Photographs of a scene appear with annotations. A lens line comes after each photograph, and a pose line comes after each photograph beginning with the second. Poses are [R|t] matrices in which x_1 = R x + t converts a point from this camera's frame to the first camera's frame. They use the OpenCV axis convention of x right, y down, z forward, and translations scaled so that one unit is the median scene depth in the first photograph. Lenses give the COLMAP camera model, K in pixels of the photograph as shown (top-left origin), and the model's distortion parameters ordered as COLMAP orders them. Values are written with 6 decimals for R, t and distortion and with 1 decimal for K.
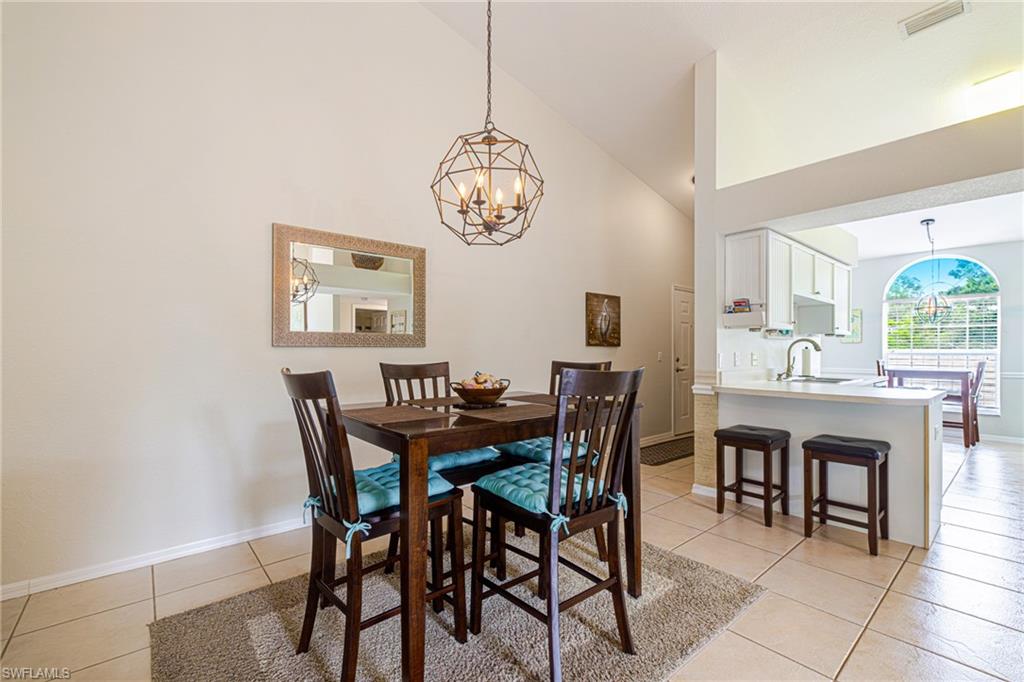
lens RADIAL K [[438.3, 0, 527.7], [0, 438.3, 340.0], [0, 0, 1]] dist [0.002593, 0.000084]
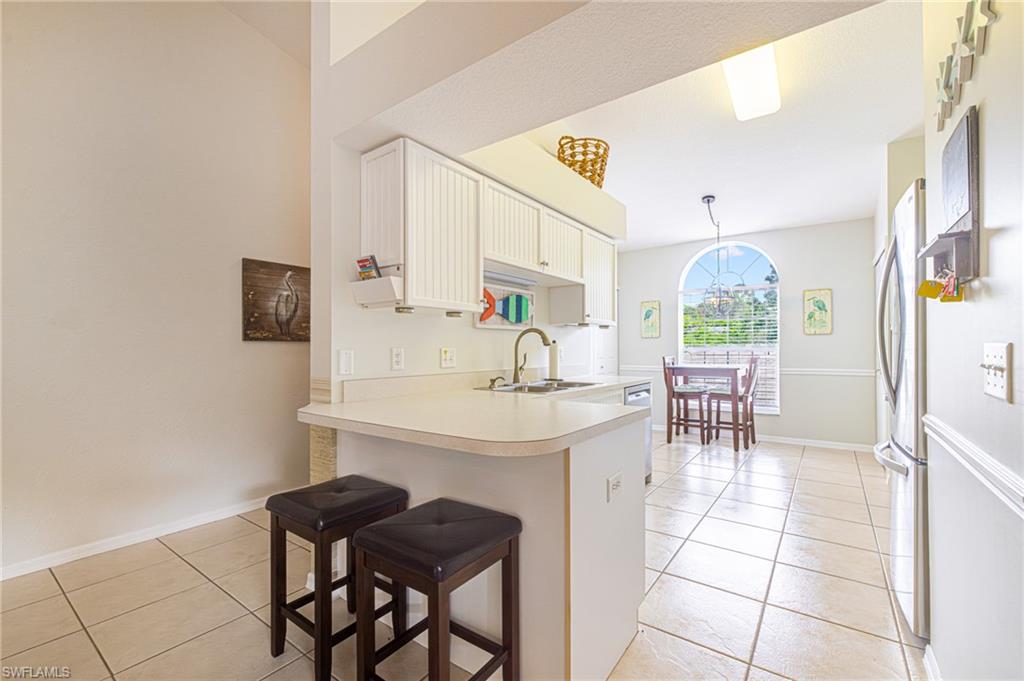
lens RADIAL K [[438.3, 0, 518.9], [0, 438.3, 344.3], [0, 0, 1]] dist [0.002593, 0.000084]
pose [[0.970559, -0.005883, 0.240791, 0.375713], [0.002452, 0.999891, 0.014544, 0.010817], [-0.240850, -0.013525, 0.970468, 0.267112]]
